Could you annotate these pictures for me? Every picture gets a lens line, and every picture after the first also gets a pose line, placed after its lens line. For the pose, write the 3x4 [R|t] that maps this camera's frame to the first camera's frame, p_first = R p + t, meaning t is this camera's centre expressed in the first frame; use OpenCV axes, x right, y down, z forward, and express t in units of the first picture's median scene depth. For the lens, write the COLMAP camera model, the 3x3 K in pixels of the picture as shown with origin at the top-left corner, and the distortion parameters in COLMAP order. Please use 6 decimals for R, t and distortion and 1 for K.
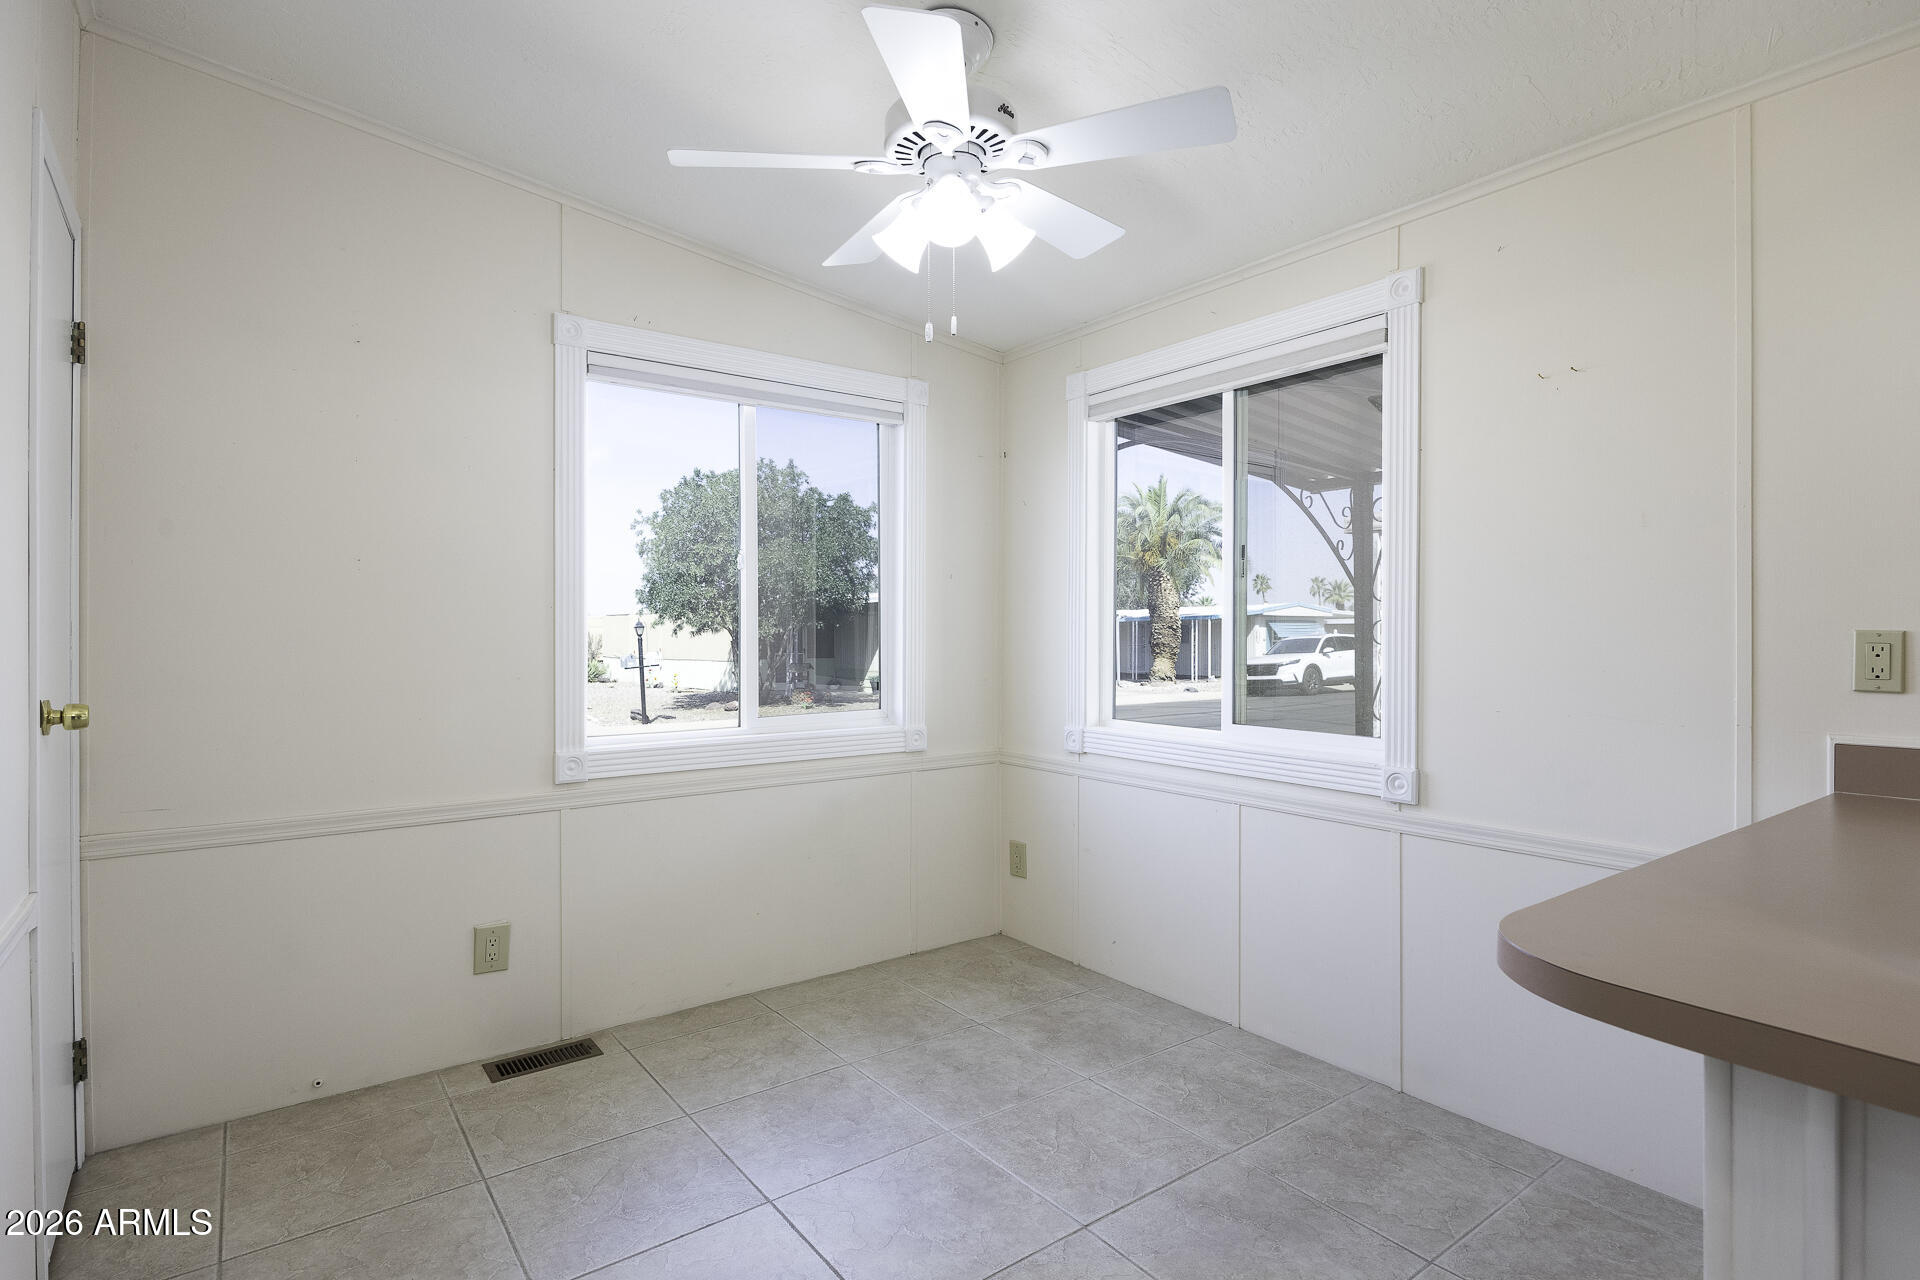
lens RADIAL K [[965.4, 0, 957.0], [0, 965.4, 634.8], [0, 0, 1]] dist [-0.006408, -0.000124]
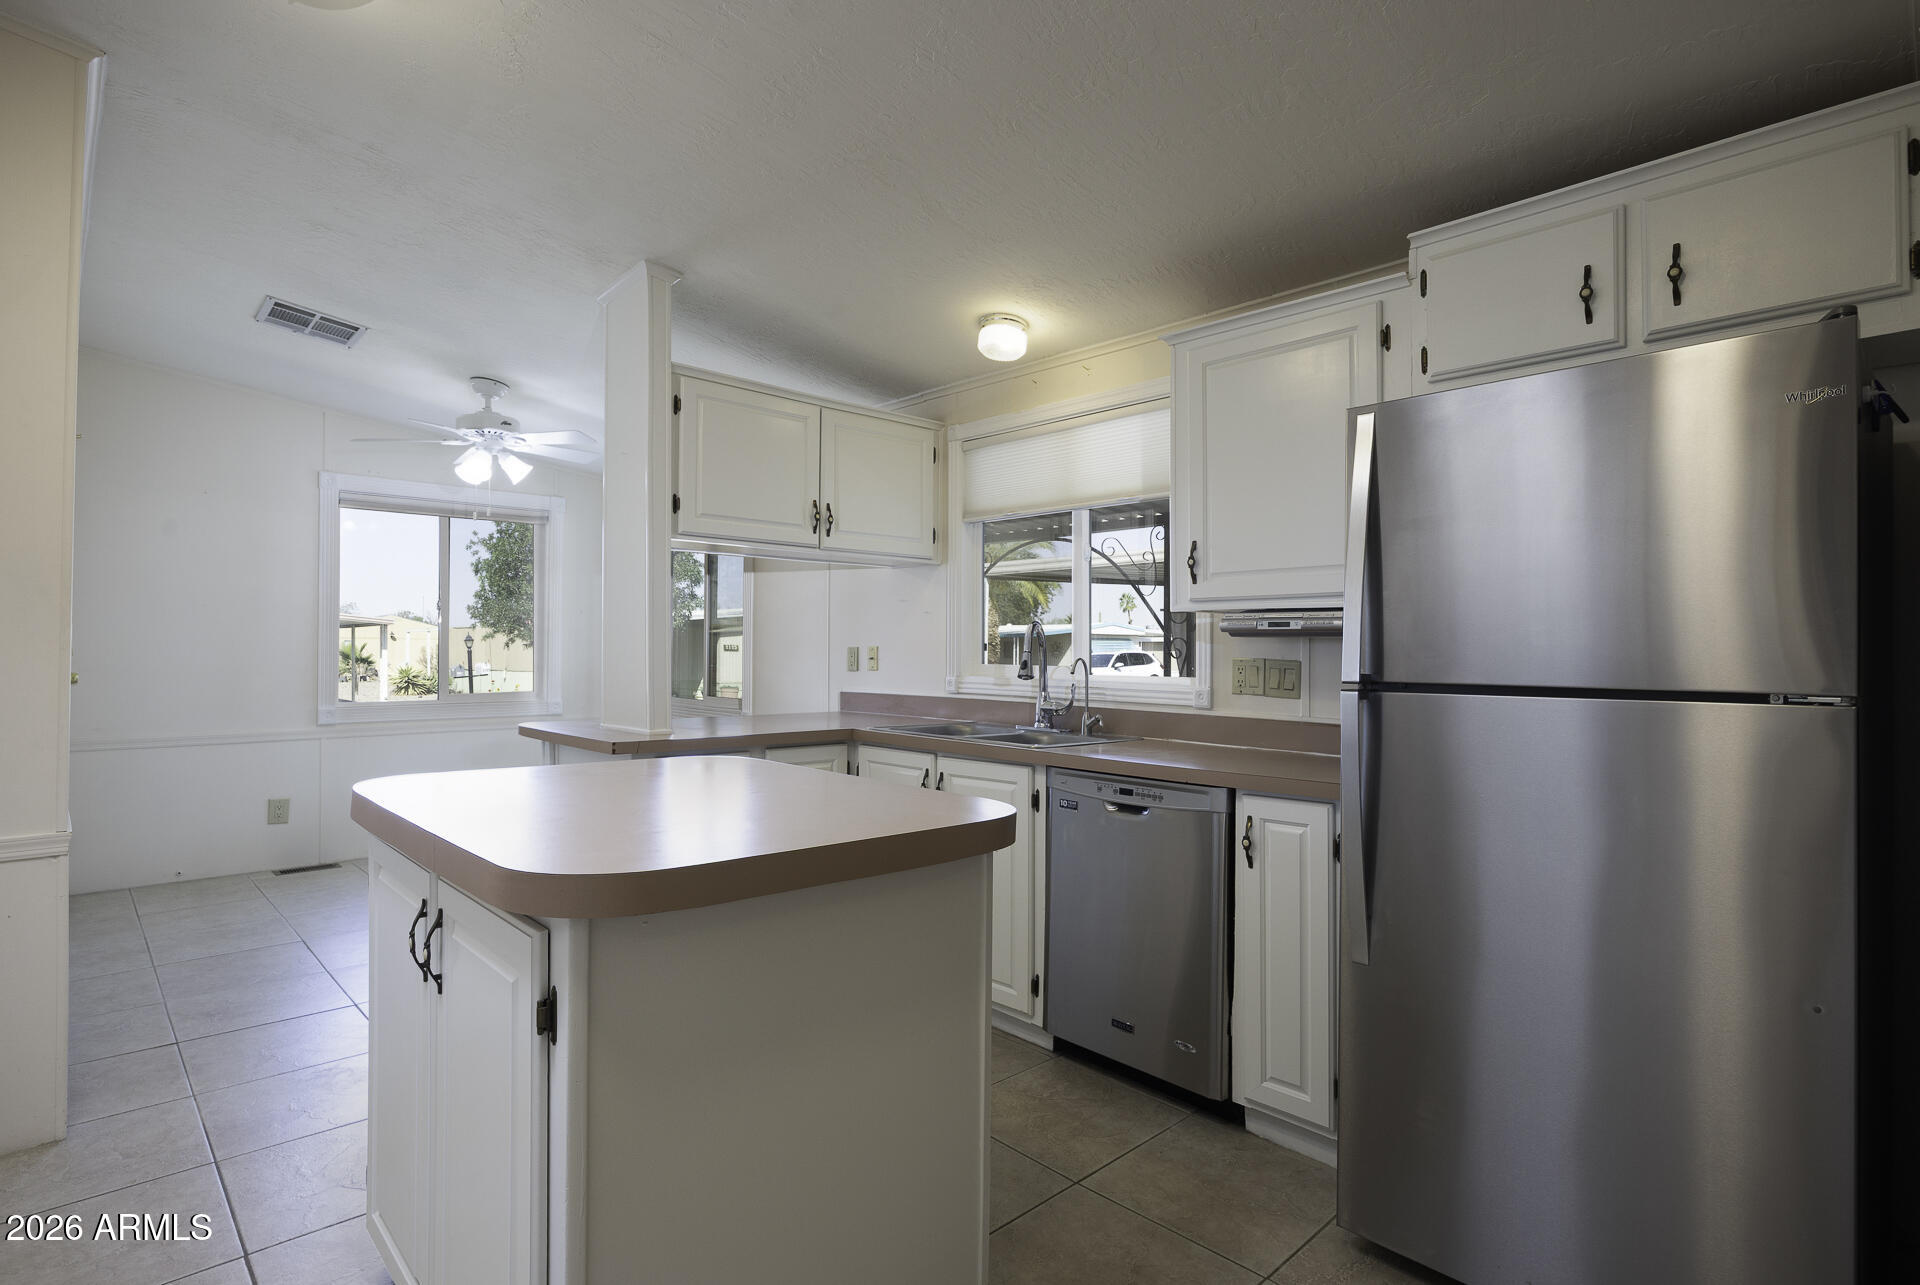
lens RADIAL K [[965.4, 0, 953.7], [0, 965.4, 641.0], [0, 0, 1]] dist [-0.006408, -0.000124]
pose [[0.993232, 0.006939, 0.115943, 0.085948], [-0.005829, 0.999934, -0.009908, 0.000680], [-0.116004, 0.009166, 0.993206, -0.144845]]
